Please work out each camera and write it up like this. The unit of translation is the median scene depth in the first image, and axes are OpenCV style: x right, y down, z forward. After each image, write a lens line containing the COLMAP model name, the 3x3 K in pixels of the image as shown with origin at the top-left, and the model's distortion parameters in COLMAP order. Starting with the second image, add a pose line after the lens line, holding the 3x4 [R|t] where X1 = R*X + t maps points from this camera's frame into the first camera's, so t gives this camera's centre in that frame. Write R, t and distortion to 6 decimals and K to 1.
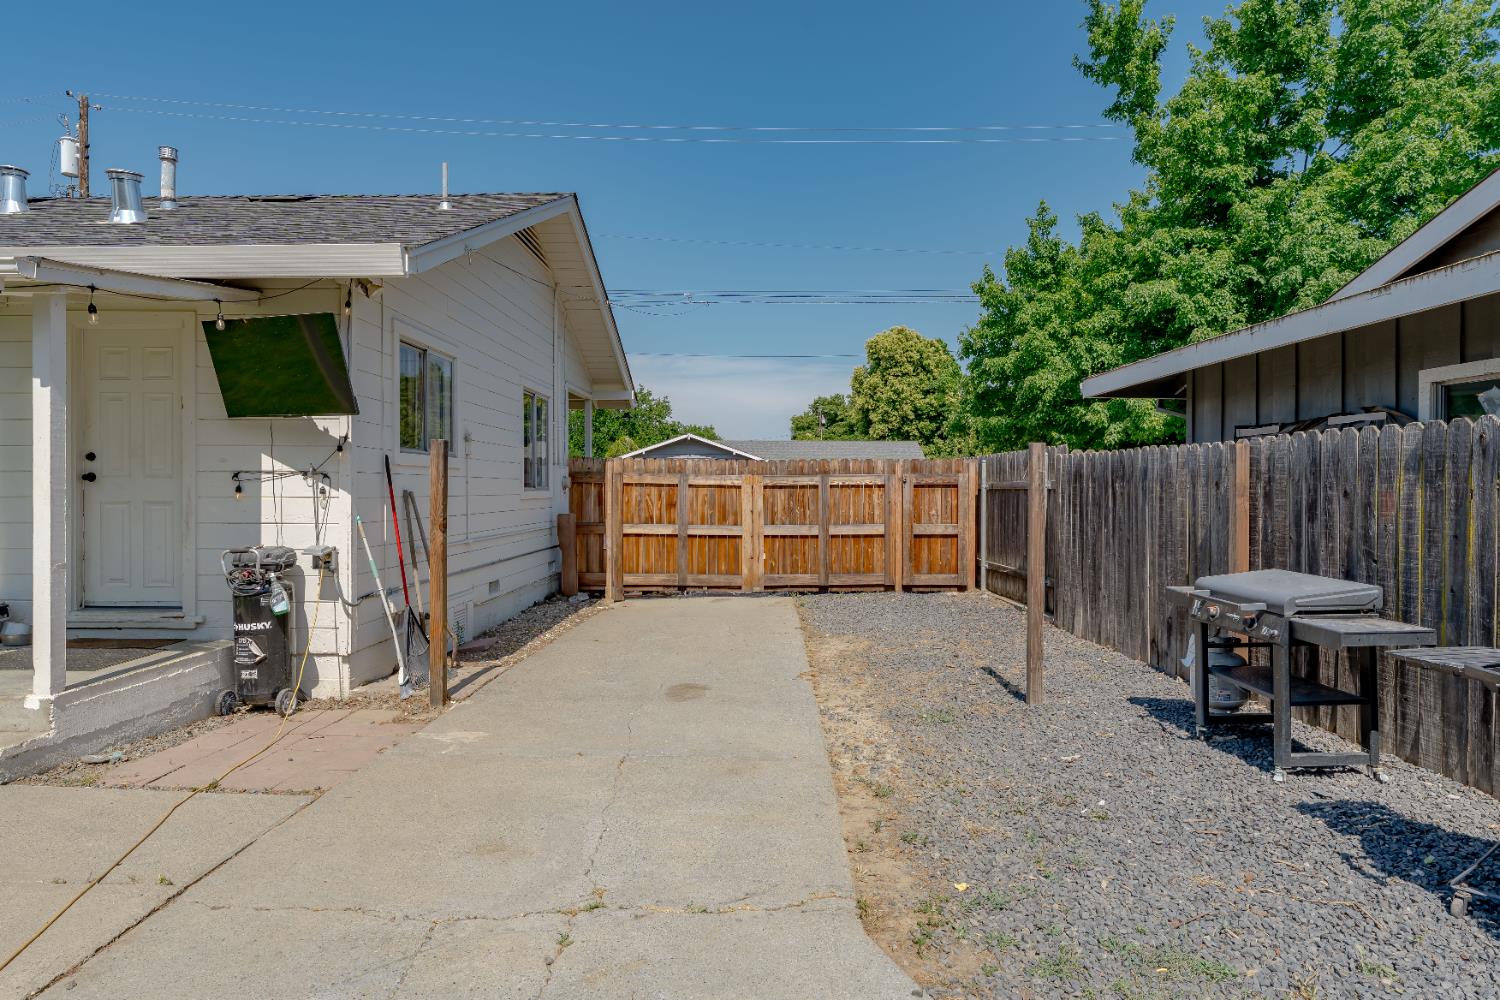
lens RADIAL K [[852.7, 0, 750.0], [0, 852.7, 500.0], [0, 0, 1]] dist [0.004007, 0.000427]
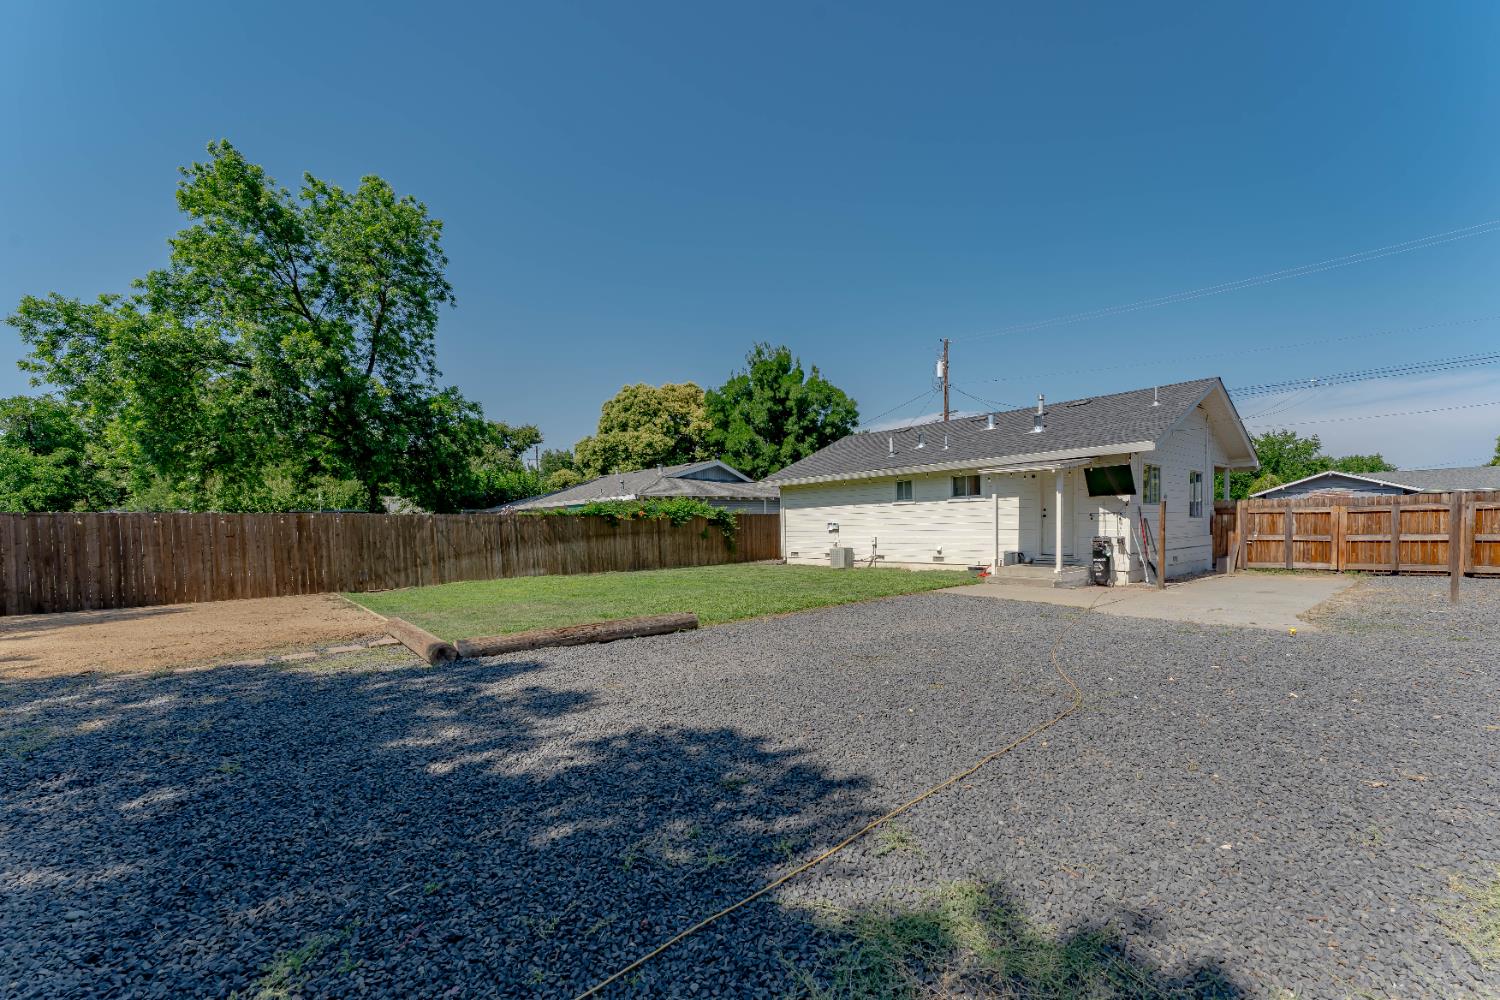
lens RADIAL K [[610.0, 0, 775.1], [0, 610.0, 550.9], [0, 0, 1]] dist [-0.000289, -0.000225]
pose [[0.675000, 0.017675, -0.737606, 0.115066], [0.008381, 0.999465, 0.031619, 0.010042], [0.737770, -0.027525, 0.674491, -0.557087]]
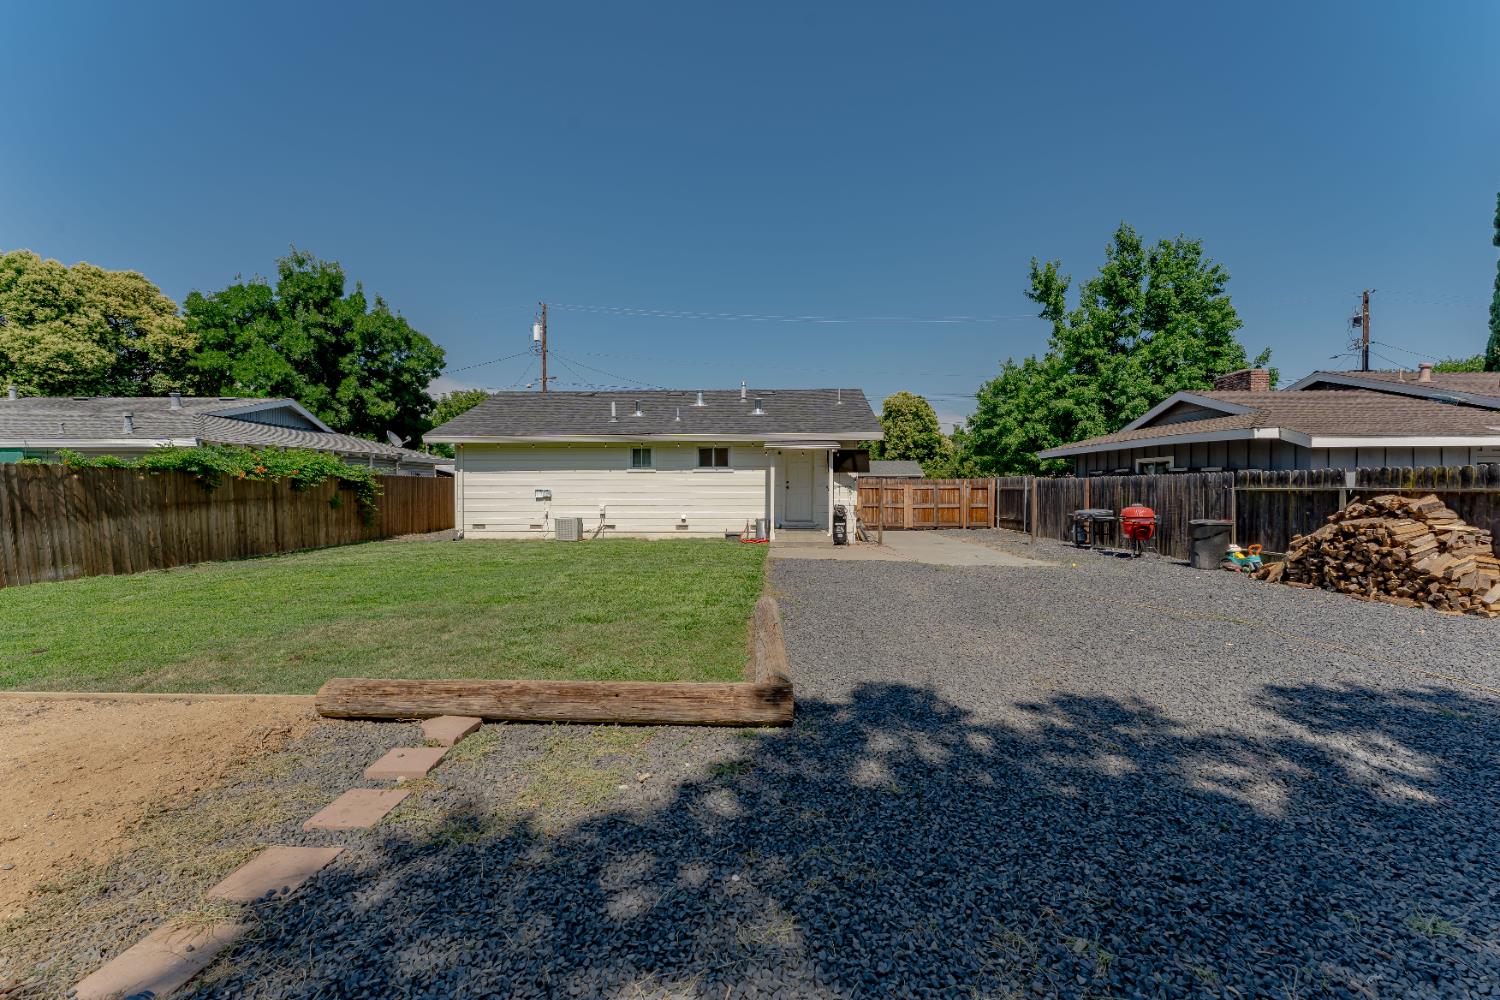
lens RADIAL K [[599.3, 0, 744.1], [0, 599.3, 497.1], [0, 0, 1]] dist [0.001940, -0.000048]
pose [[0.999111, -0.000507, -0.042149, -0.335264], [0.000493, 1.000000, -0.000354, 0.007158], [0.042149, 0.000332, 0.999111, -0.689390]]
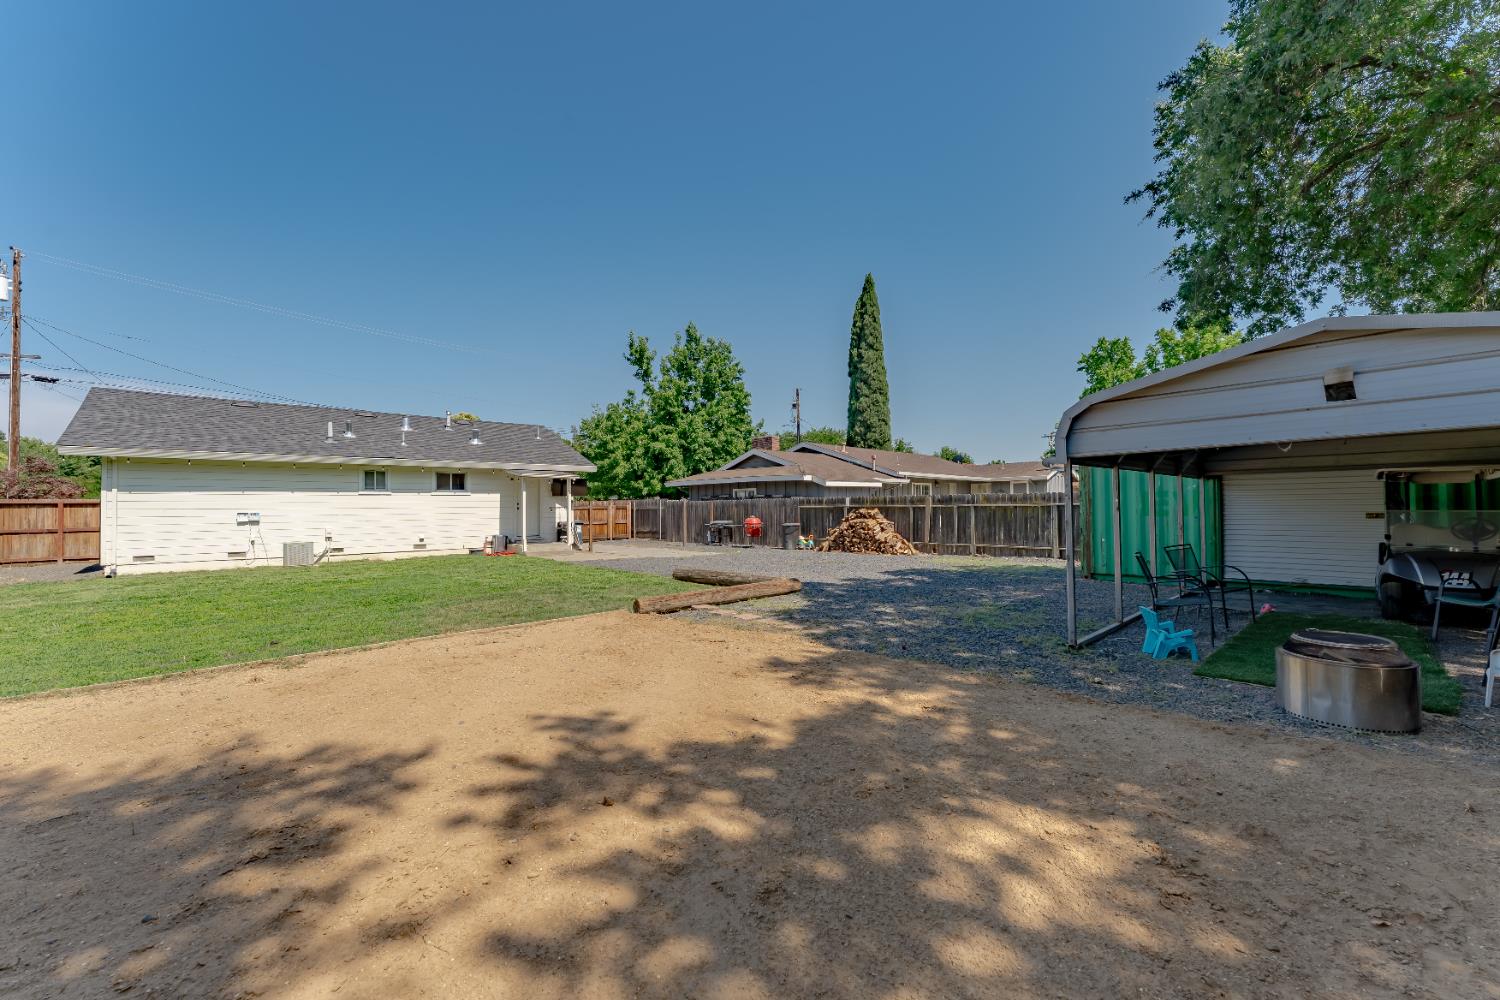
lens RADIAL K [[602.8, 0, 745.1], [0, 602.8, 506.1], [0, 0, 1]] dist [0.000395, 0.000037]
pose [[0.747751, -0.006348, 0.663949, -0.793017], [0.020509, 0.999698, -0.013541, 0.011806], [-0.663662, 0.023742, 0.747655, -0.897216]]
